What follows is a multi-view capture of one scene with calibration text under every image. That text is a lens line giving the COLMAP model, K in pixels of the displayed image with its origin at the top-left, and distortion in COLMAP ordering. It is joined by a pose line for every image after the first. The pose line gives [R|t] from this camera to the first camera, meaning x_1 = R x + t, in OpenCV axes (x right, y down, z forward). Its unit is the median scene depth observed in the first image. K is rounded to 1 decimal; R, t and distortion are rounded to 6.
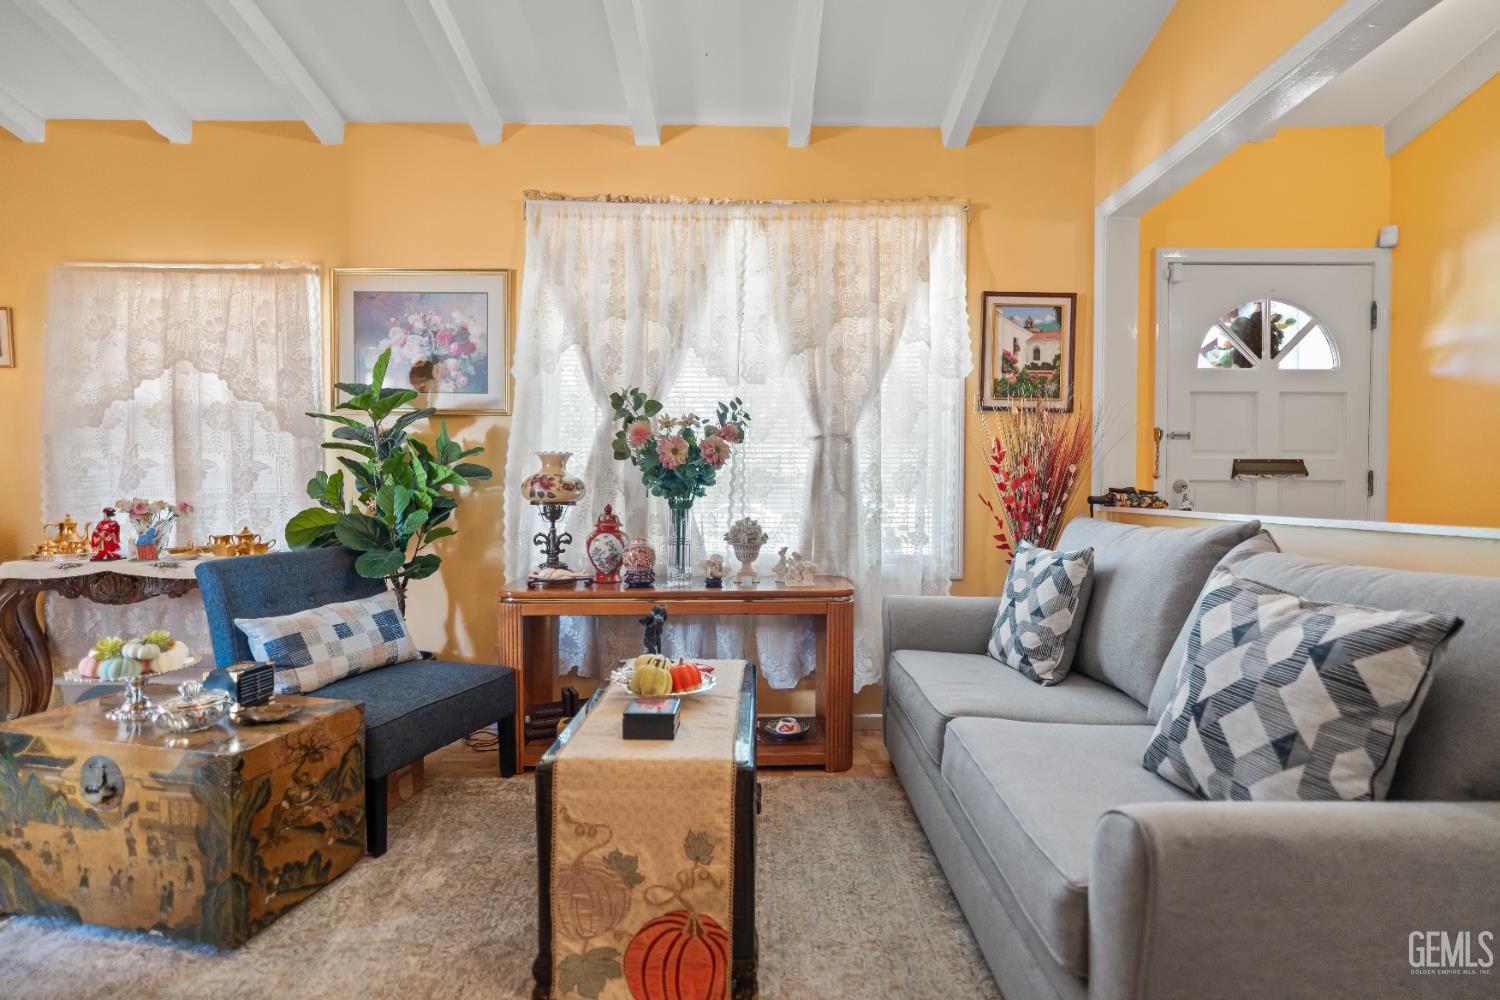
lens RADIAL K [[711.5, 0, 750.0], [0, 711.5, 500.0], [0, 0, 1]] dist [-0.012807, 0.000211]
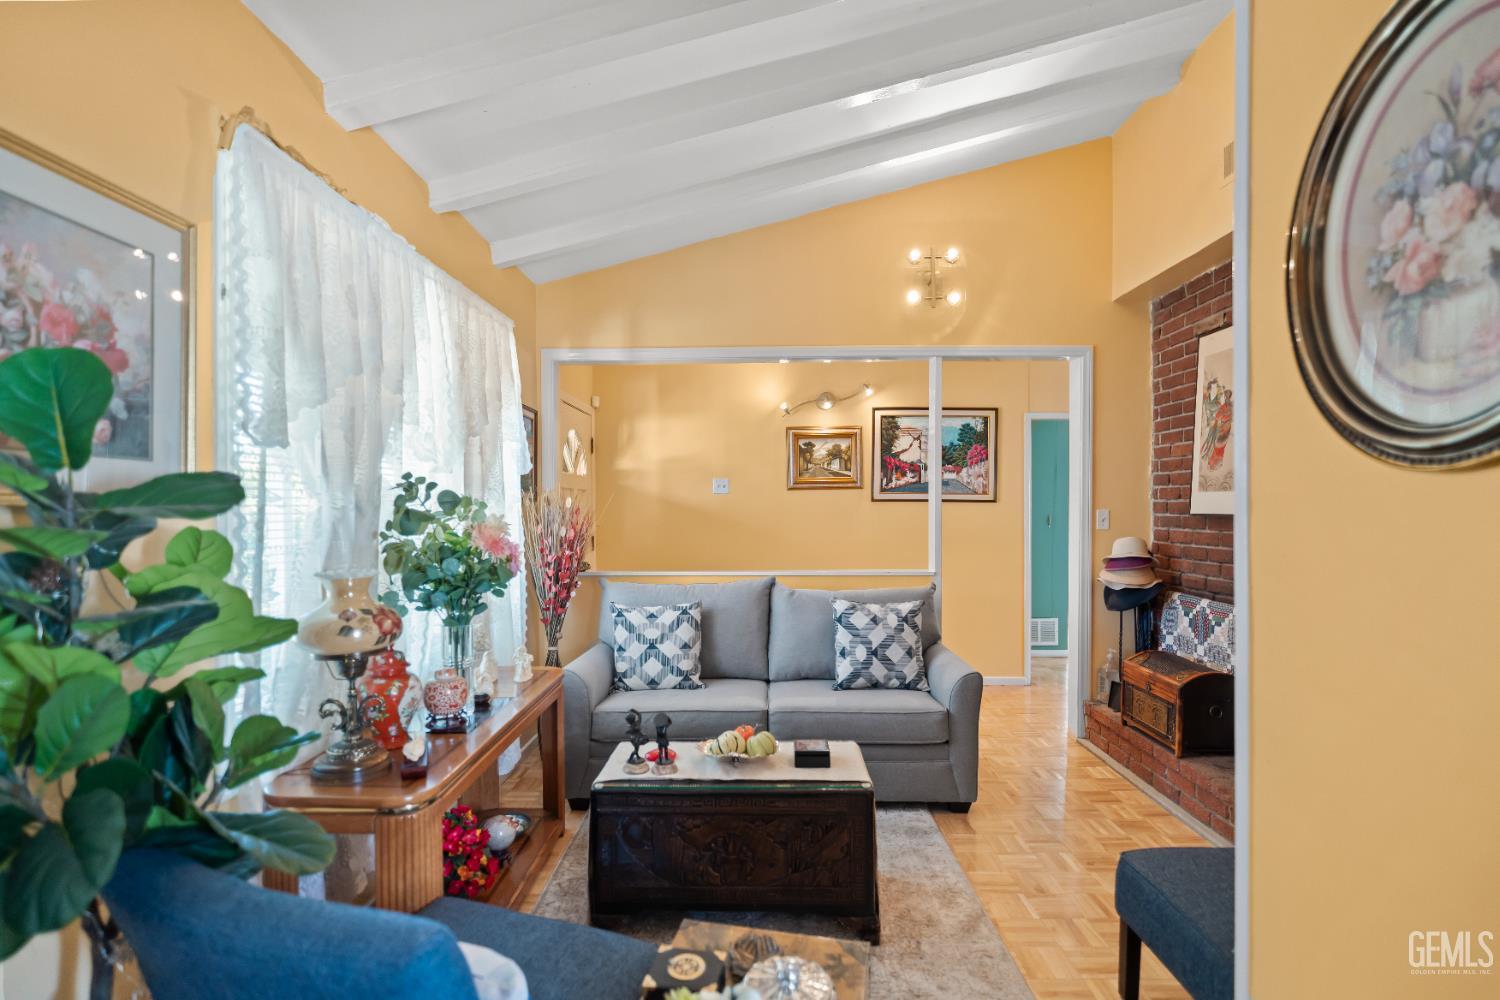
lens RADIAL K [[739.2, 0, 735.3], [0, 739.2, 487.4], [0, 0, 1]] dist [-0.011149, 0.000449]
pose [[0.027238, 0.022165, 0.999383, -0.895176], [0.022977, 0.999476, -0.022794, -0.111691], [-0.999365, 0.023584, 0.026715, 0.598648]]
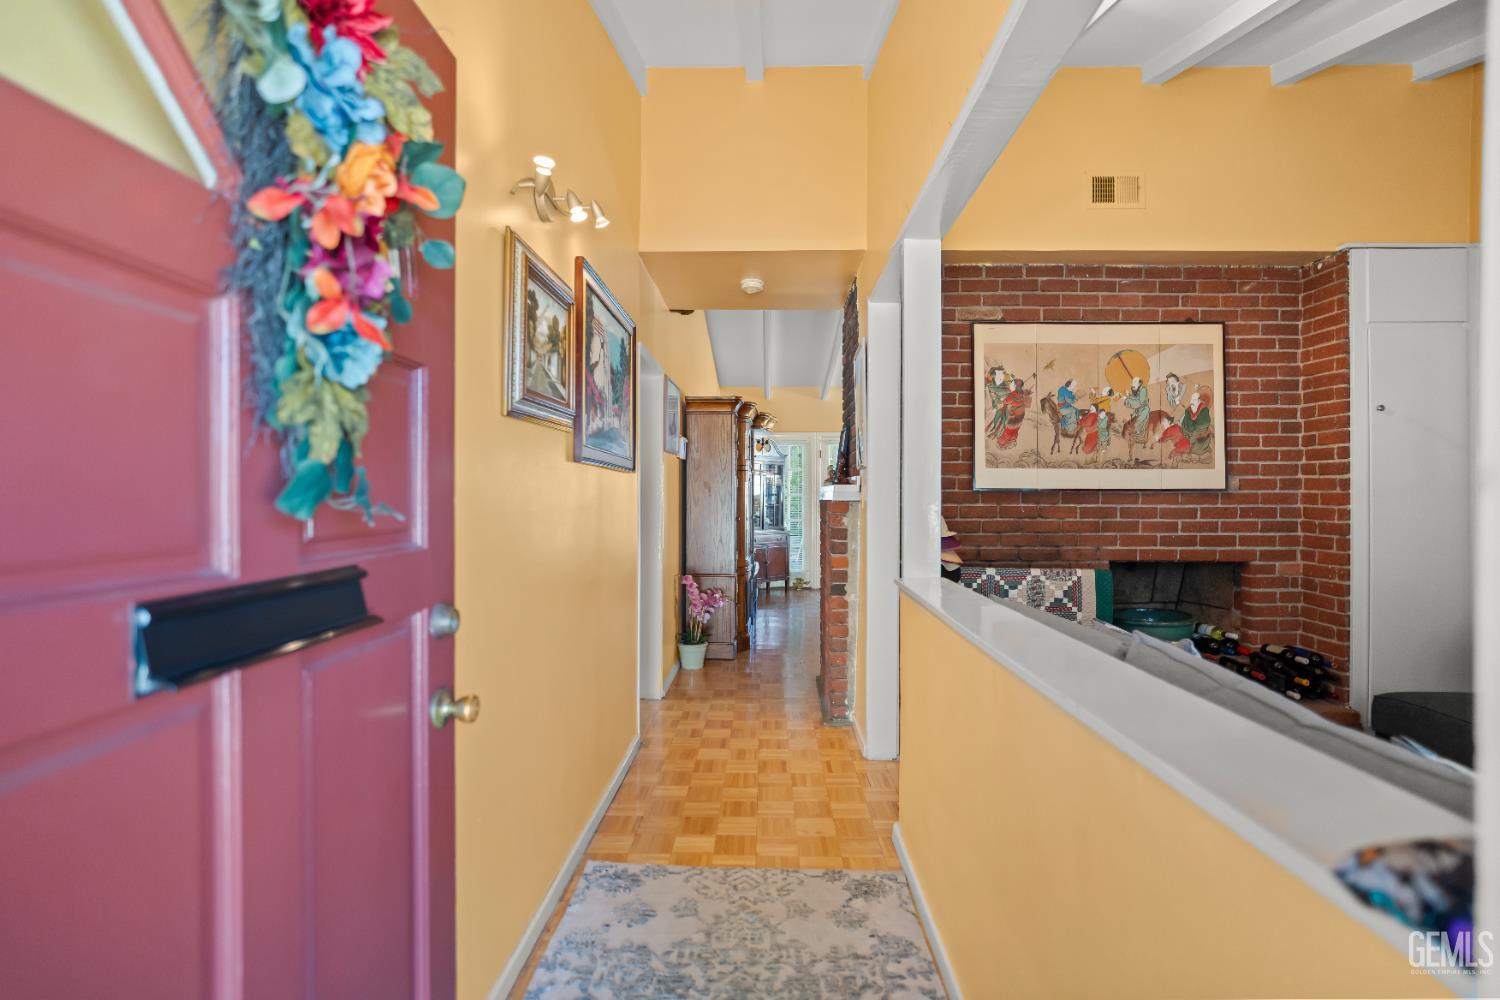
lens RADIAL K [[691.5, 0, 750.0], [0, 691.5, 500.0], [0, 0, 1]] dist [-0.003905, -0.000256]
pose [[-0.999997, -0.002077, 0.000972, 0.716602], [-0.002046, 0.999520, 0.030903, -0.096346], [-0.001036, 0.030901, -0.999522, 1.073615]]
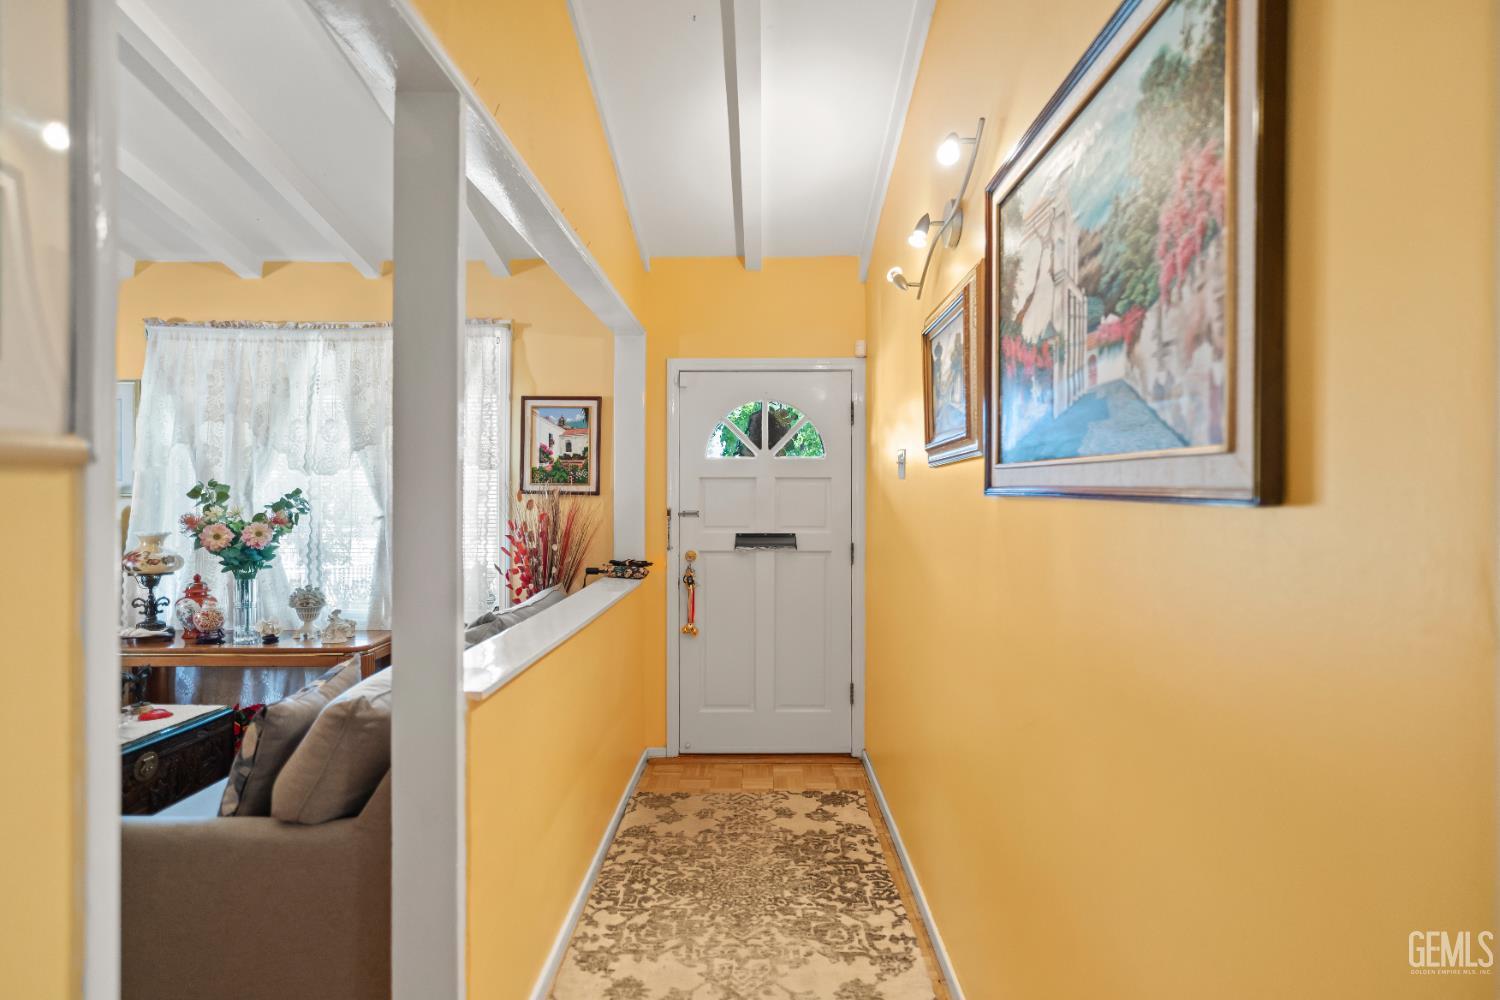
lens RADIAL K [[739.2, 0, 735.3], [0, 739.2, 487.4], [0, 0, 1]] dist [-0.011149, 0.000449]
pose [[0.999940, -0.000694, -0.010946, 0.726644], [0.000401, 0.999641, -0.026784, -0.106435], [0.010961, 0.026778, 0.999581, -0.261739]]
